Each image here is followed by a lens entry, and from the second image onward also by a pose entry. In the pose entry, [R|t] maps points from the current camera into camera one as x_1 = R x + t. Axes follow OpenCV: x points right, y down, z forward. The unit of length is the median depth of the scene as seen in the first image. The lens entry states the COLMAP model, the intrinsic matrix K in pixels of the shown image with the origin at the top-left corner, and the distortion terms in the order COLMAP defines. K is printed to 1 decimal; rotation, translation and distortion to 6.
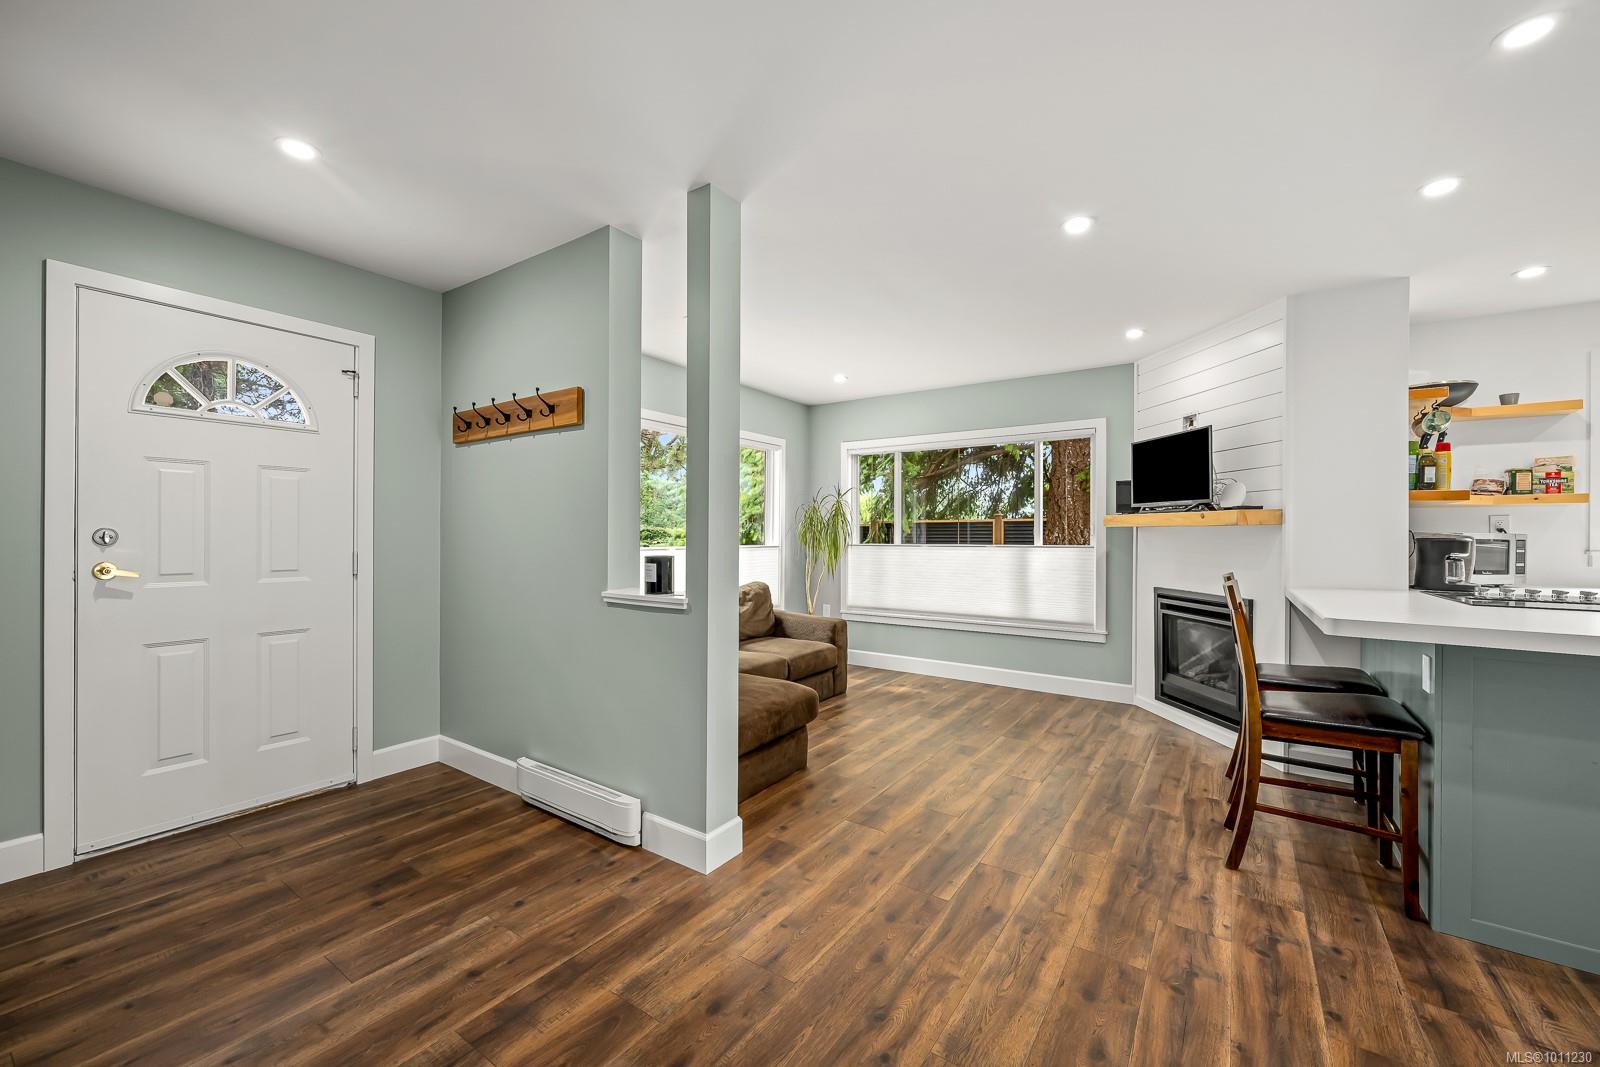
lens RADIAL K [[643.3, 0, 800.0], [0, 643.3, 533.5], [0, 0, 1]] dist [-0.001386, 0.000033]
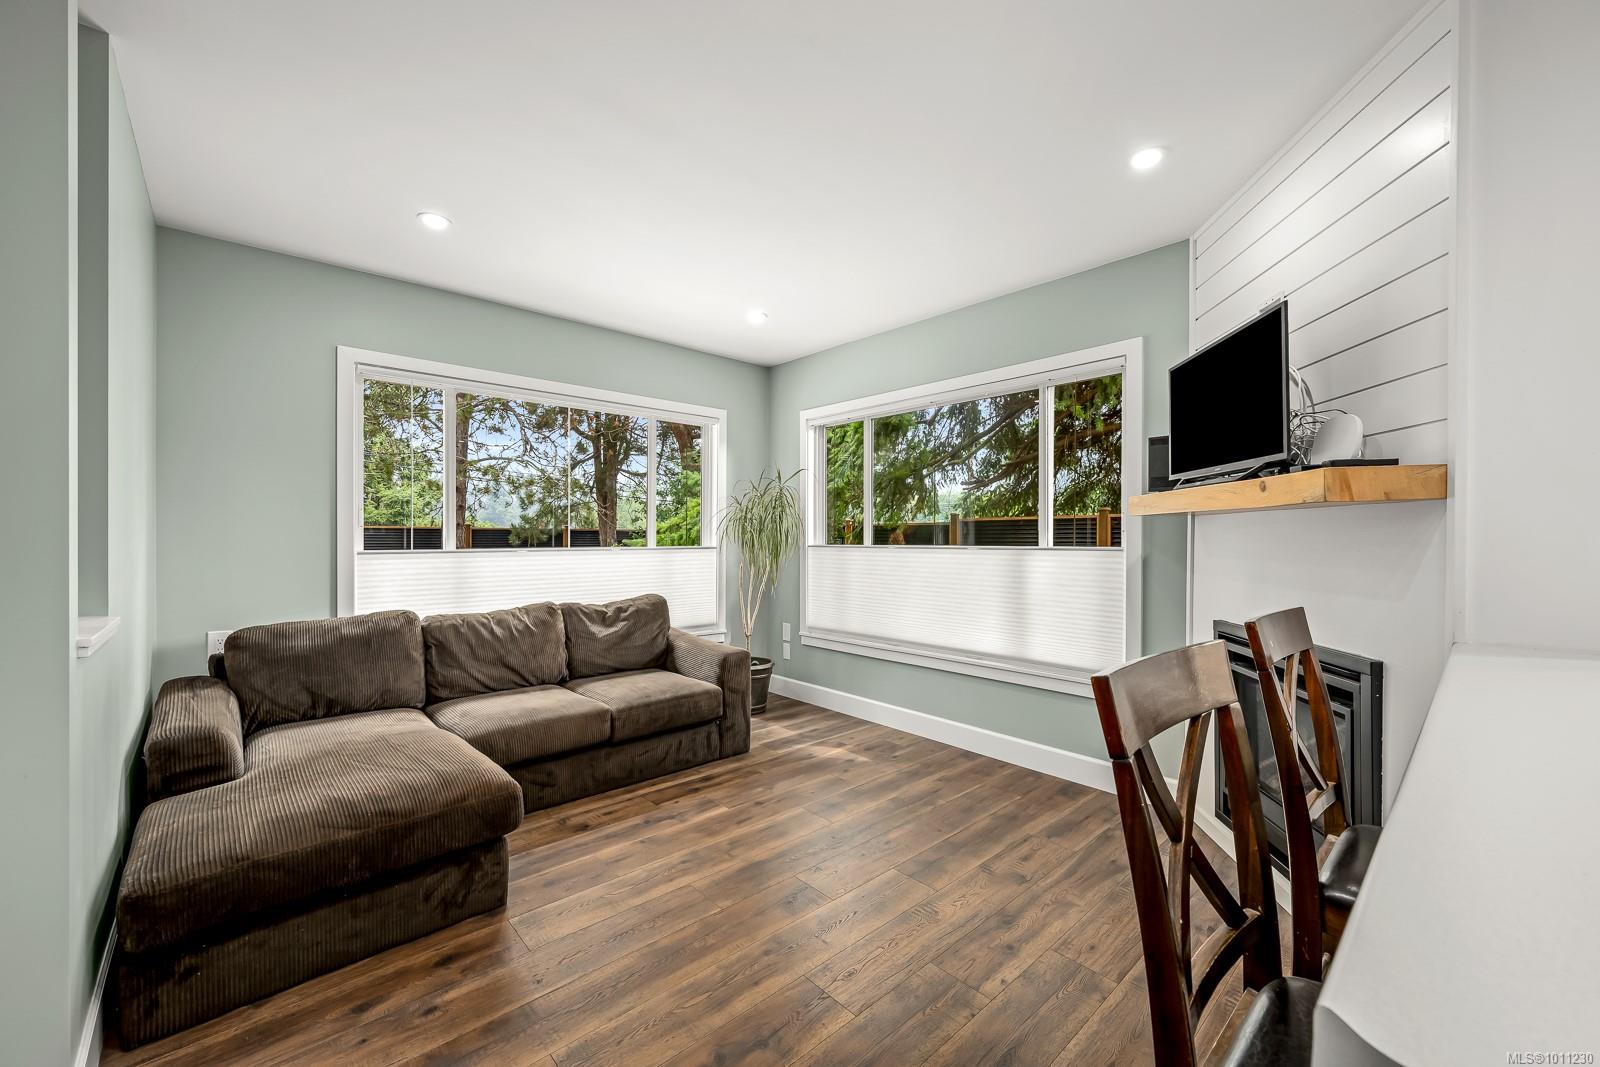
lens RADIAL K [[636.1, 0, 799.9], [0, 636.1, 539.1], [0, 0, 1]] dist [-0.000275, -0.000182]
pose [[0.972536, -0.001284, -0.232750, 0.235538], [0.002534, 0.999984, 0.005073, 0.005828], [0.232740, -0.005523, 0.972523, 0.265414]]
